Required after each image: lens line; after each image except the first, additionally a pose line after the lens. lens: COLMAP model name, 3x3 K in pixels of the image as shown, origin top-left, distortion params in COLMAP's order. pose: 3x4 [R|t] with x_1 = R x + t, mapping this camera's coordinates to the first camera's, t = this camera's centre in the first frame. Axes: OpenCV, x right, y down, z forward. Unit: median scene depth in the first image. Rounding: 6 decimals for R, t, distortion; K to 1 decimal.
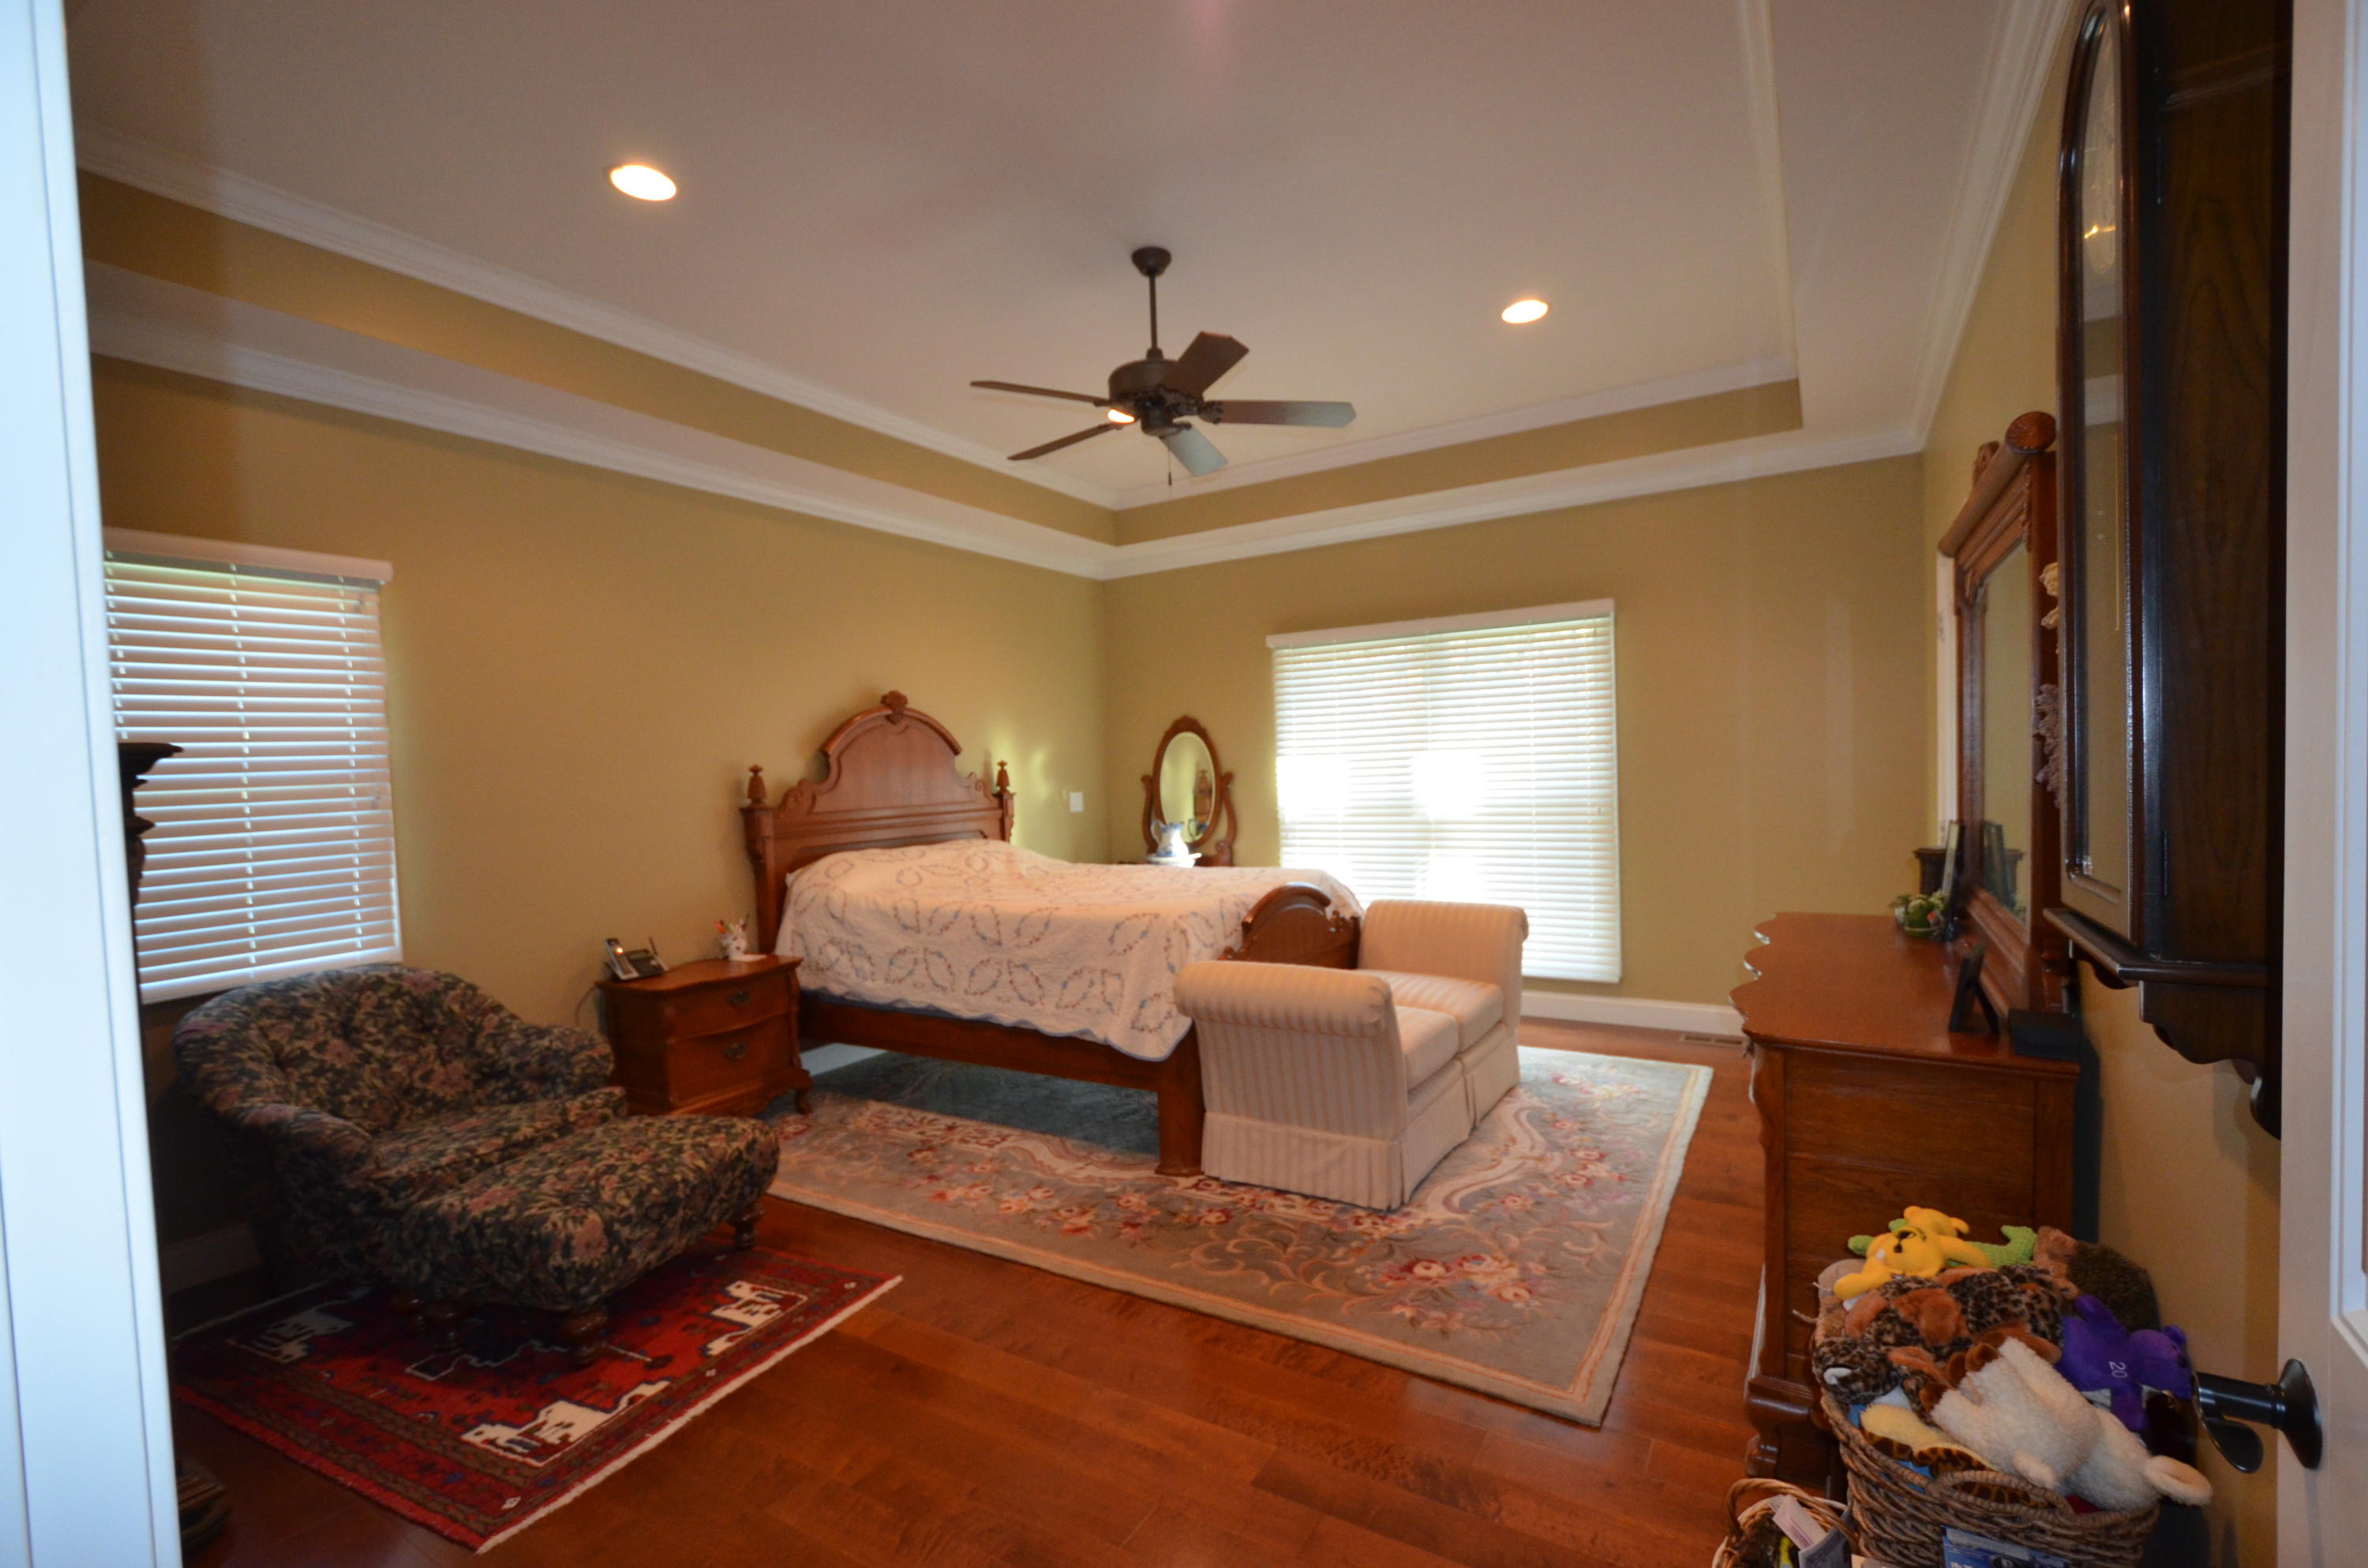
lens RADIAL K [[1037.3, 0, 1187.1], [0, 1037.3, 792.8], [0, 0, 1]] dist [0.005130, -0.006867]
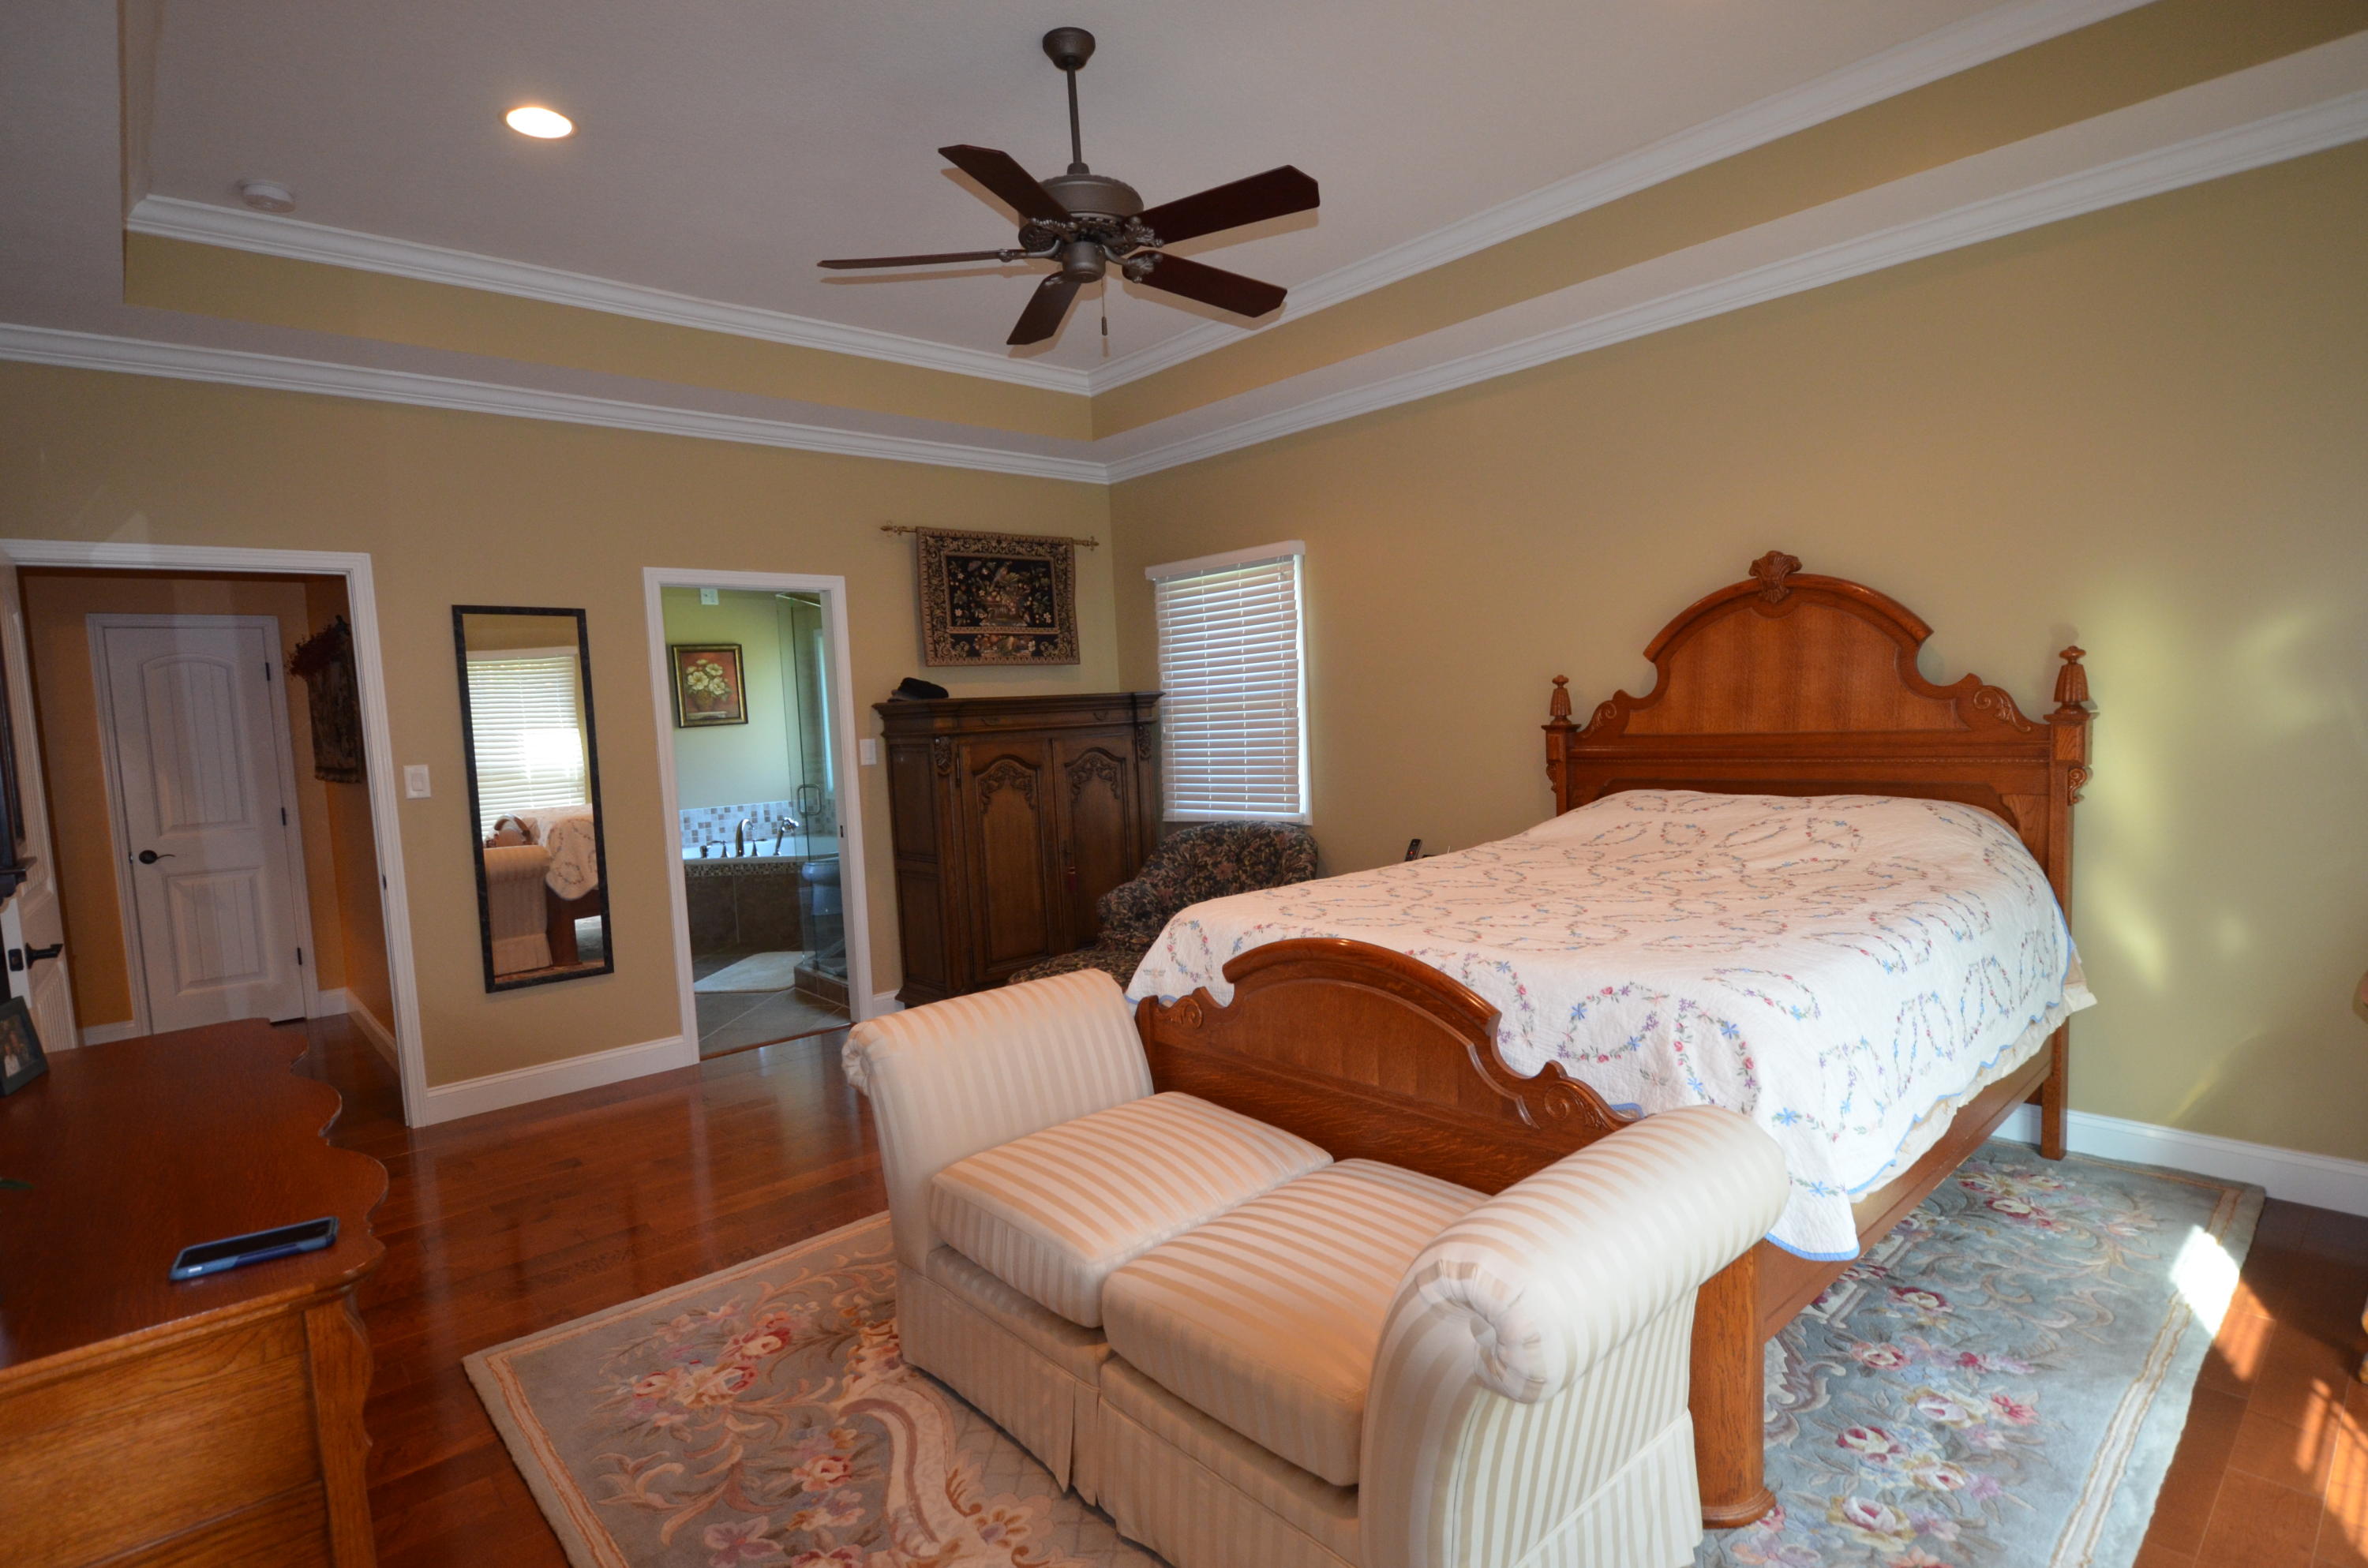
lens RADIAL K [[1173.7, 0, 1196.2], [0, 1173.7, 795.7], [0, 0, 1]] dist [0.004085, 0.000225]
pose [[-0.280239, 0.120527, -0.952334, 0.768890], [0.035053, 0.992709, 0.115322, -0.063647], [0.959290, -0.001065, -0.282421, 1.249195]]
